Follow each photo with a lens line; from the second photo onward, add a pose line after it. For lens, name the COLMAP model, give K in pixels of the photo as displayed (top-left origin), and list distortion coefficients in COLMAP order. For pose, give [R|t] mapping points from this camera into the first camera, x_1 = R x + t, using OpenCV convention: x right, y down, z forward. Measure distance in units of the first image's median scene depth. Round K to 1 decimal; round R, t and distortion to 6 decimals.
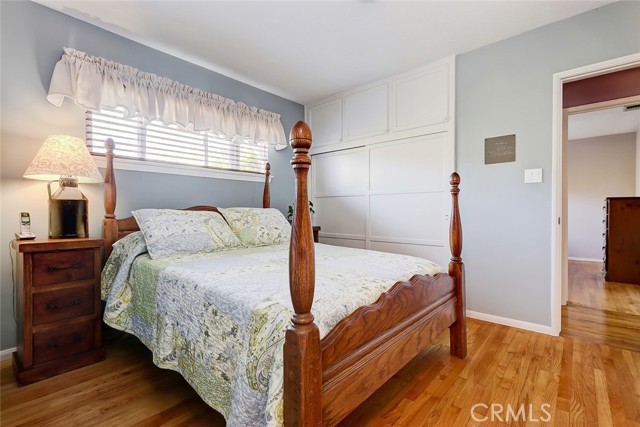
lens RADIAL K [[295.6, 0, 317.5], [0, 295.6, 214.3], [0, 0, 1]] dist [0.008063, 0.000285]
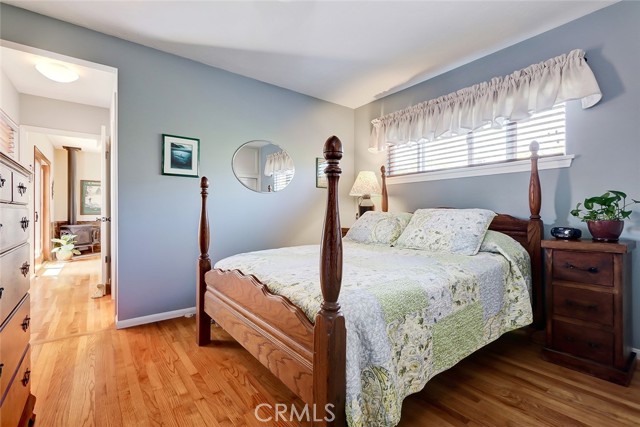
lens RADIAL K [[295.6, 0, 318.7], [0, 295.6, 213.3], [0, 0, 1]] dist [0.008063, 0.000285]
pose [[-0.188206, 0.000525, -0.982129, 0.611282], [-0.007046, 0.999973, 0.001885, -0.006092], [0.982104, 0.007275, -0.188197, 0.660608]]
